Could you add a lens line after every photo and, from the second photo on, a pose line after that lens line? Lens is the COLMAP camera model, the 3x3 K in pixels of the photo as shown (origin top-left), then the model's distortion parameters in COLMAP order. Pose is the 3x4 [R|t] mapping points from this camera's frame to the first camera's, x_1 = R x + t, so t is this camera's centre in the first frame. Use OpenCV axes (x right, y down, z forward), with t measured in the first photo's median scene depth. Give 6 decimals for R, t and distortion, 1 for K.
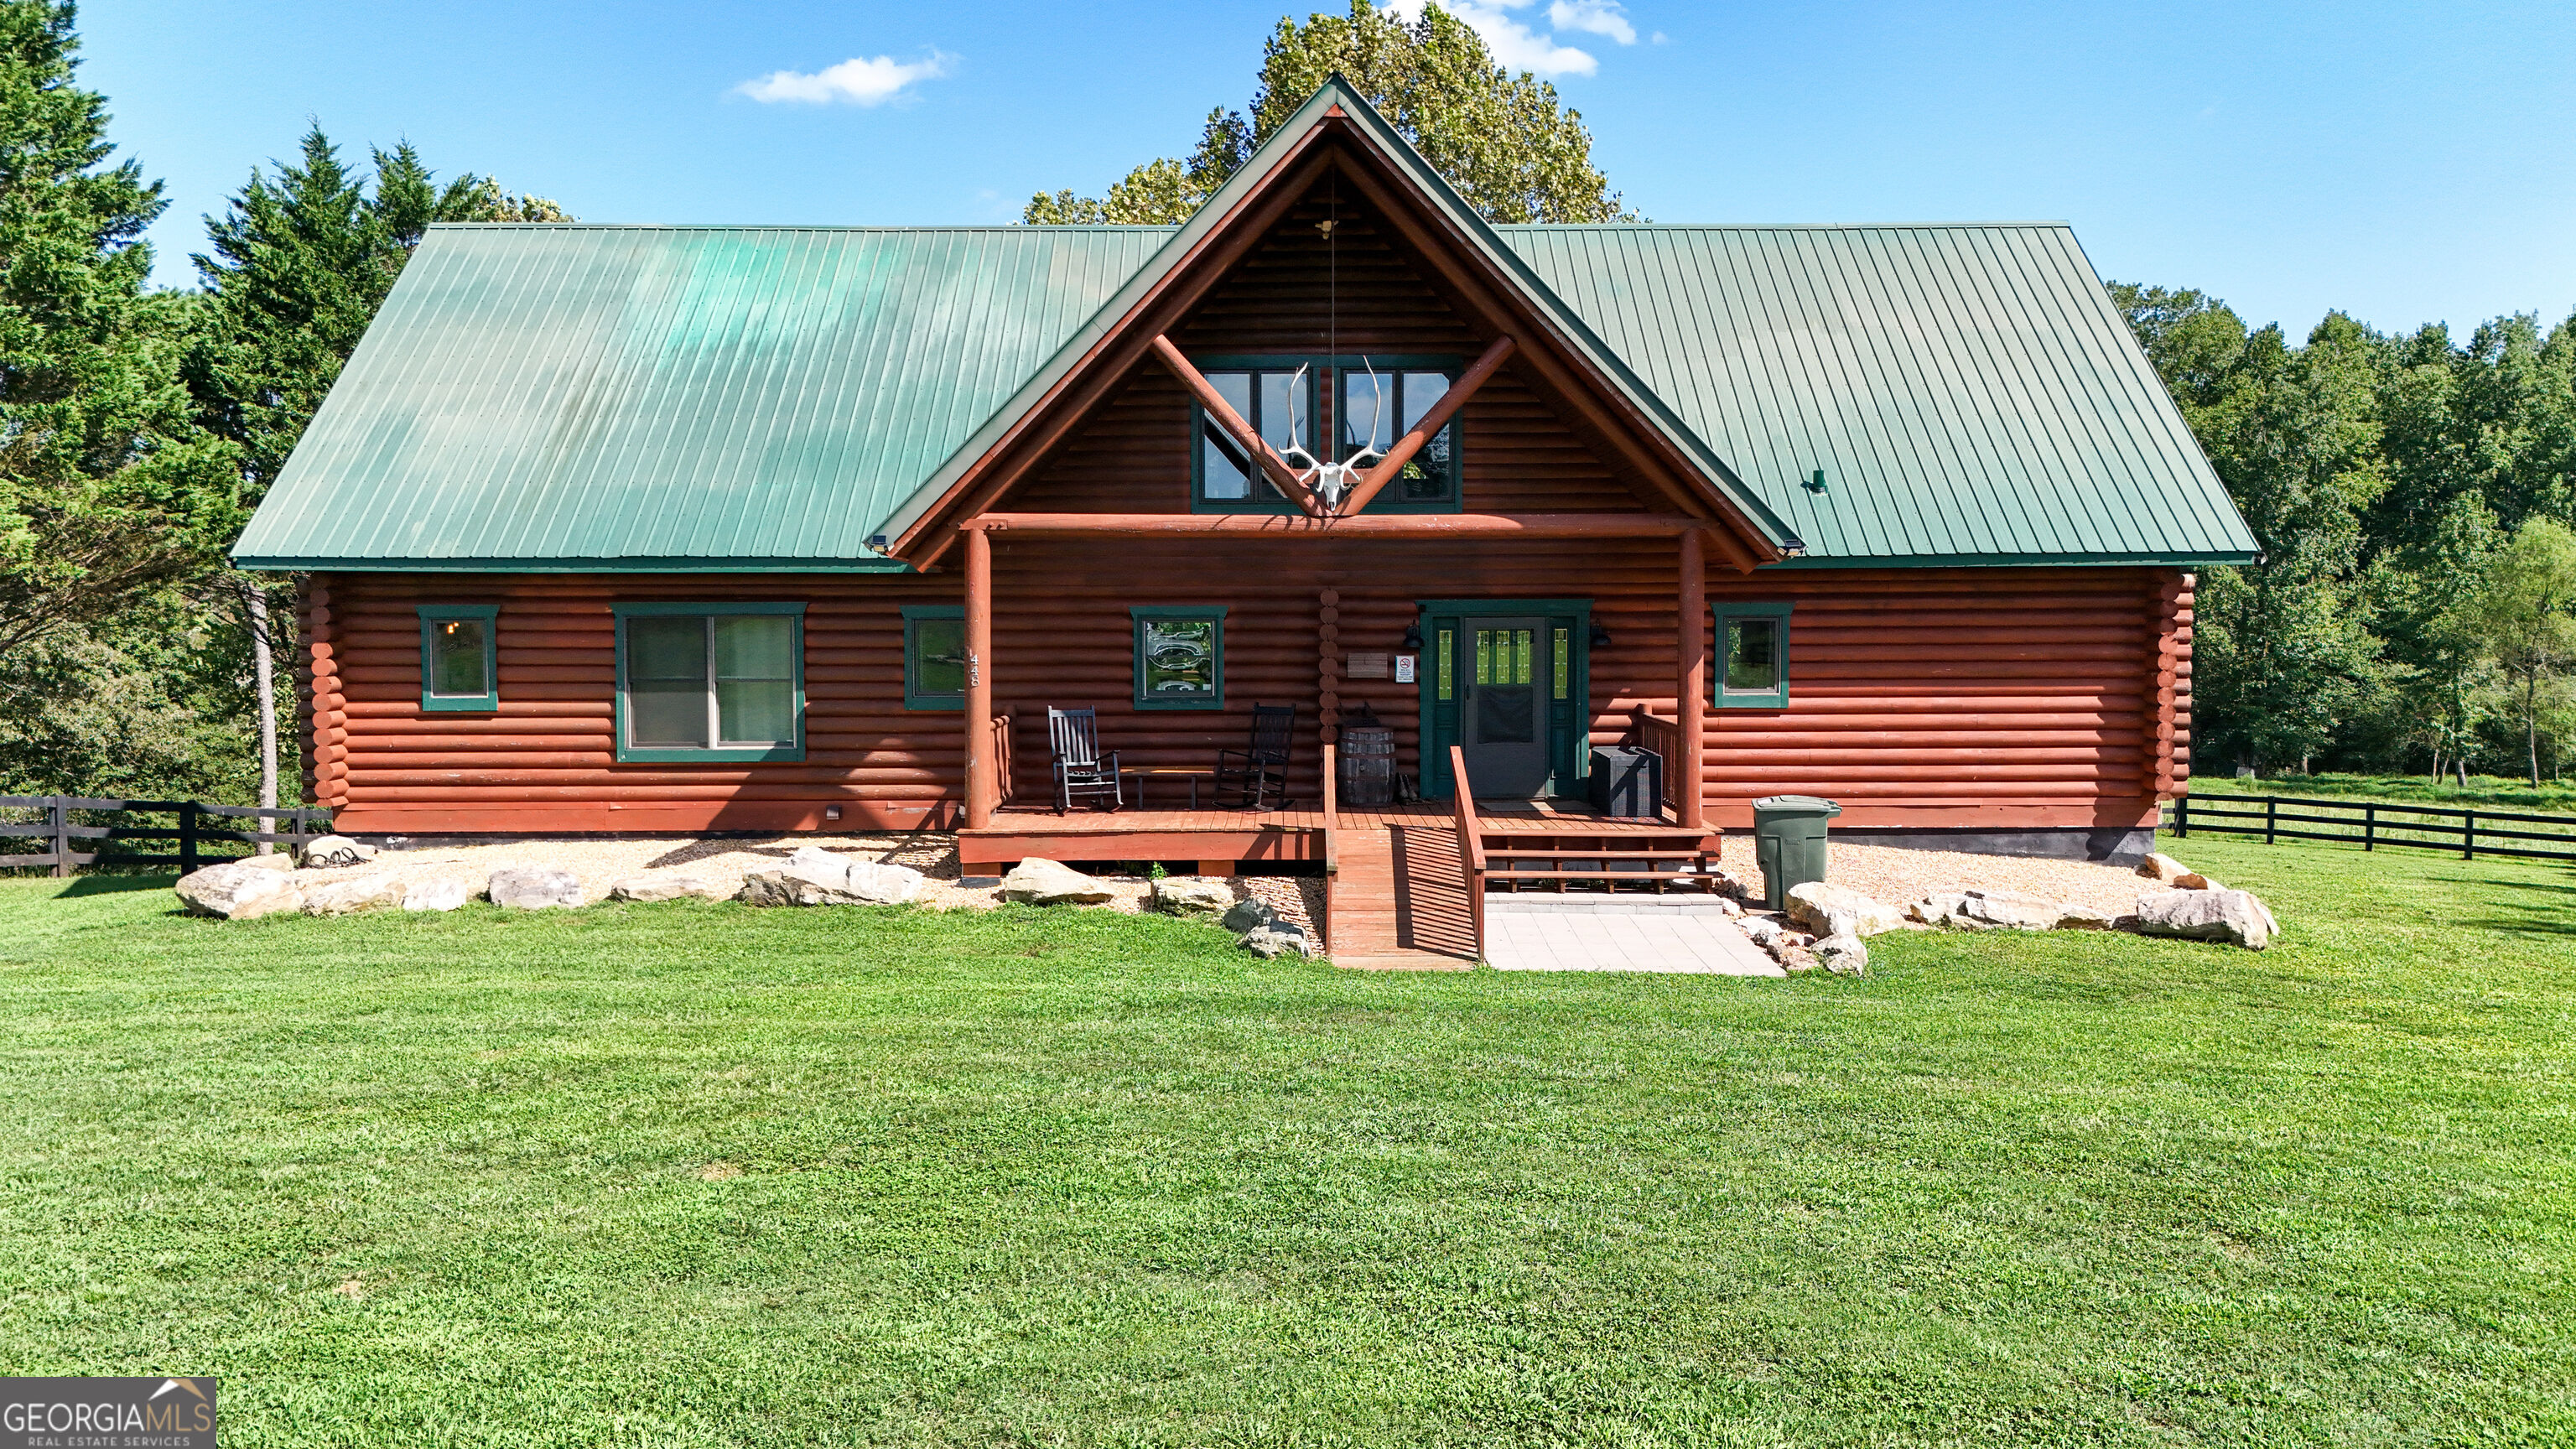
lens RADIAL K [[1886.9, 0, 1246.9], [0, 1886.9, 724.3], [0, 0, 1]] dist [0.041434, -0.036892]
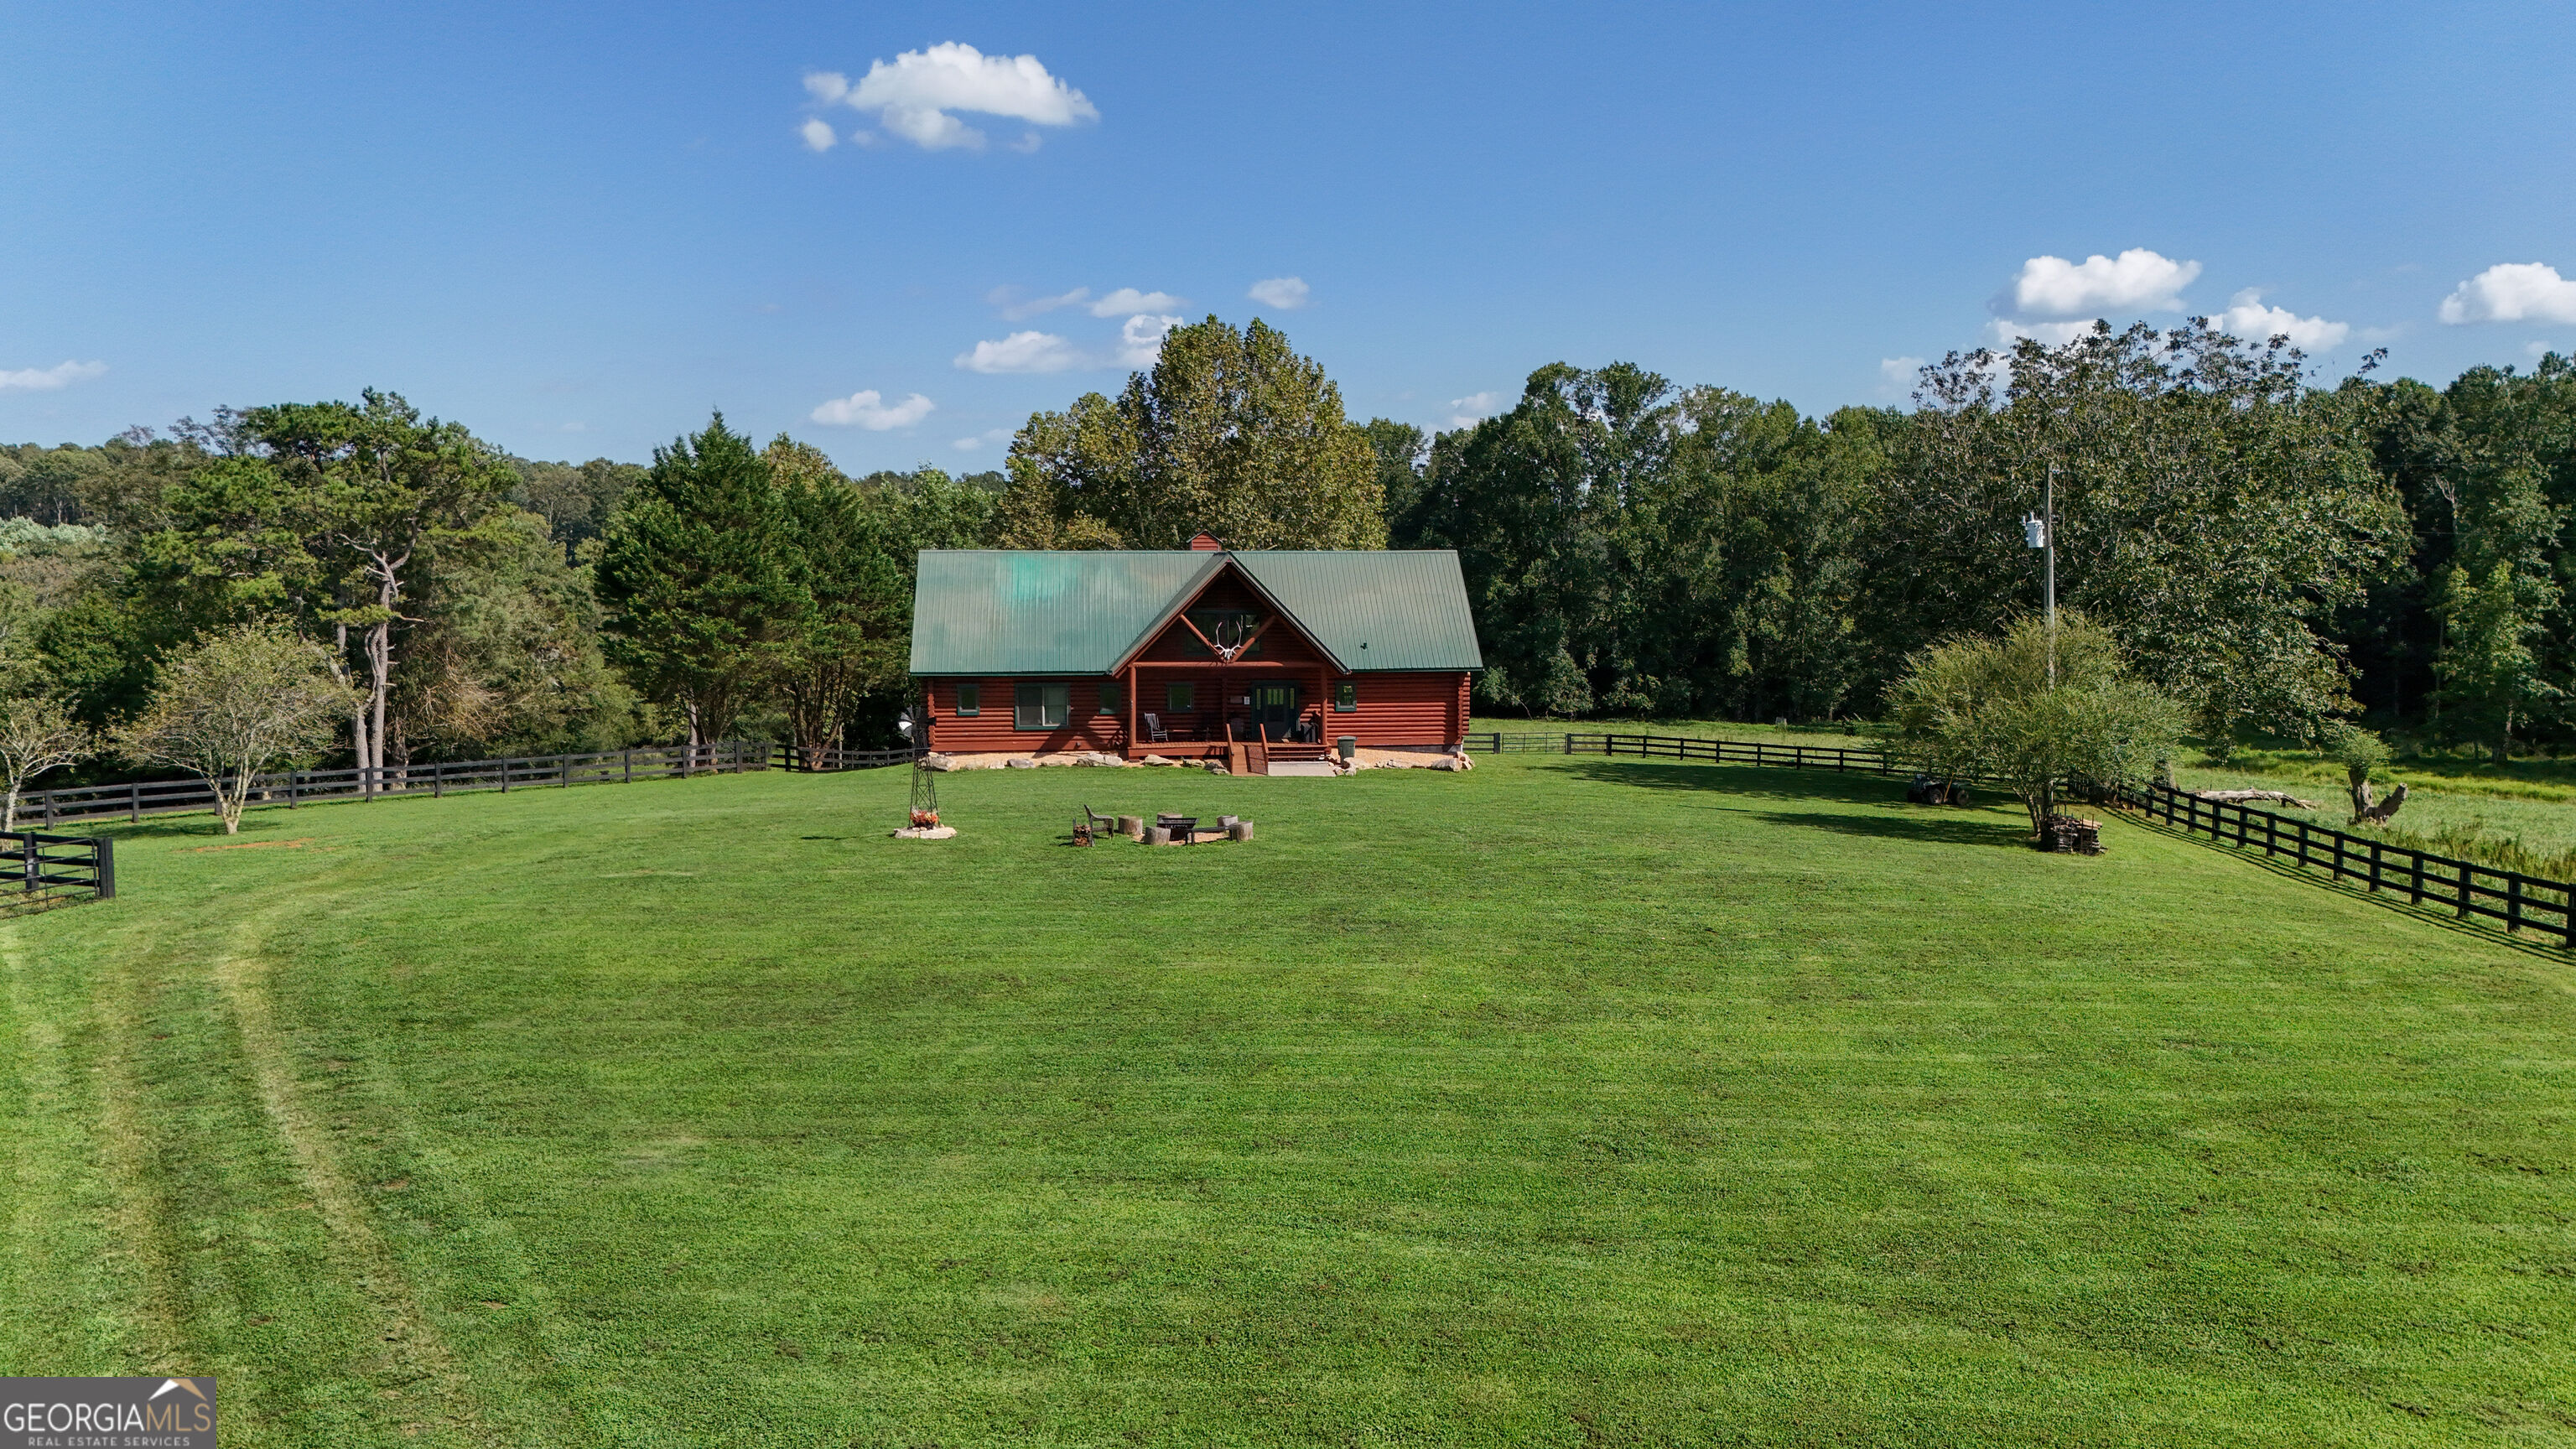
lens RADIAL K [[1886.9, 0, 1278.2], [0, 1886.9, 736.4], [0, 0, 1]] dist [0.041434, -0.036892]
pose [[0.993233, -0.010192, 0.115692, -0.256251], [0.006436, 0.999441, 0.032800, -0.075920], [-0.115962, -0.031833, 0.992743, -2.408341]]
